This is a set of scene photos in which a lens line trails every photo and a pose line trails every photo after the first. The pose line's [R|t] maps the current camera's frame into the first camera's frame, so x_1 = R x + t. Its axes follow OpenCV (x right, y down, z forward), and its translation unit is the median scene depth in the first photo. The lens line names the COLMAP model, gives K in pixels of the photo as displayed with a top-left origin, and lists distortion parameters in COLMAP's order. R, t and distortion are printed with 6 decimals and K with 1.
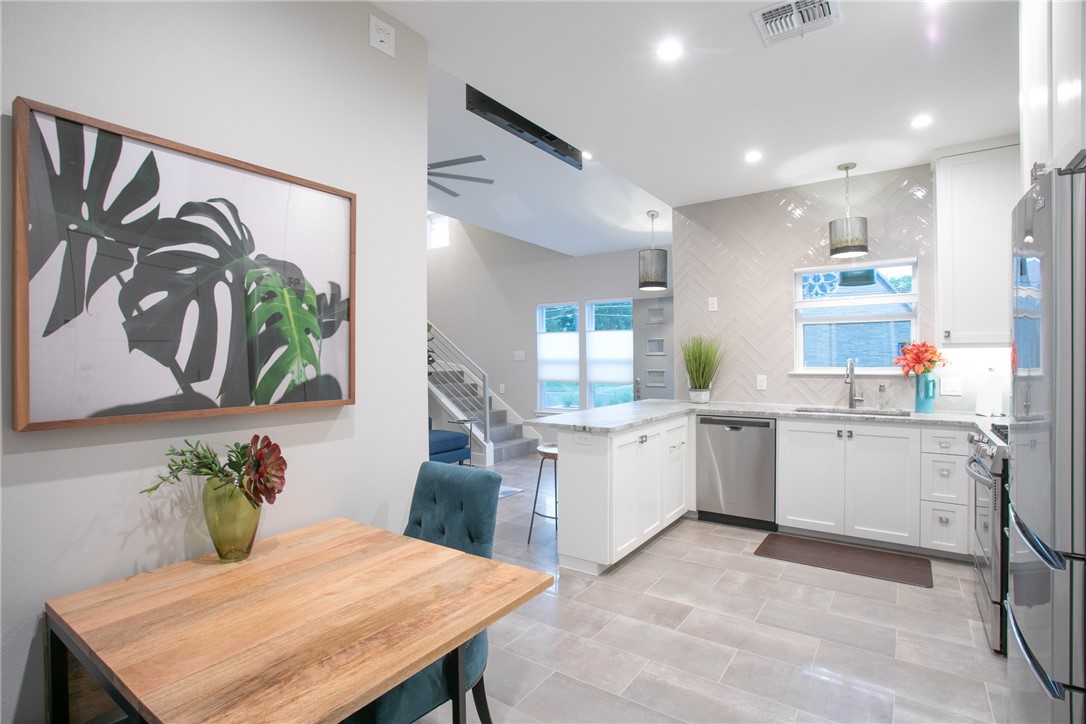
lens RADIAL K [[542.1, 0, 536.5], [0, 542.1, 356.1], [0, 0, 1]] dist [-0.003731, -0.000088]
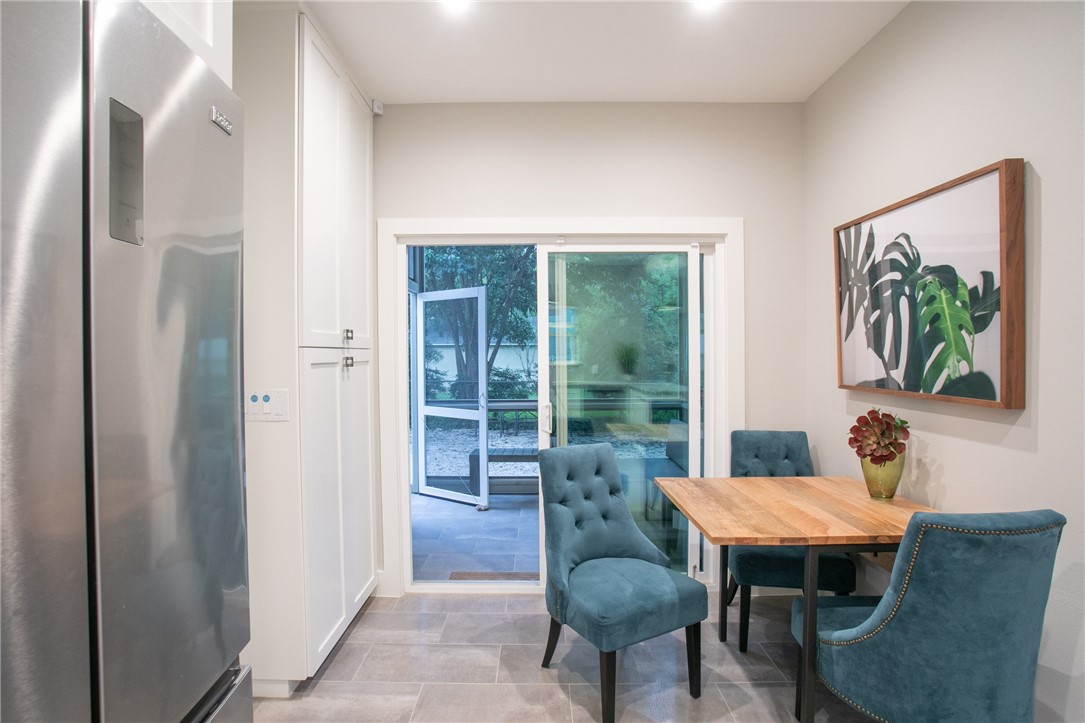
lens RADIAL K [[541.6, 0, 536.0], [0, 541.6, 355.7], [0, 0, 1]] dist [-0.003731, -0.000088]
pose [[-0.815238, 0.012229, -0.578997, 0.853235], [0.008468, 0.999922, 0.009196, -0.009715], [0.579064, 0.002595, -0.815278, 1.437641]]
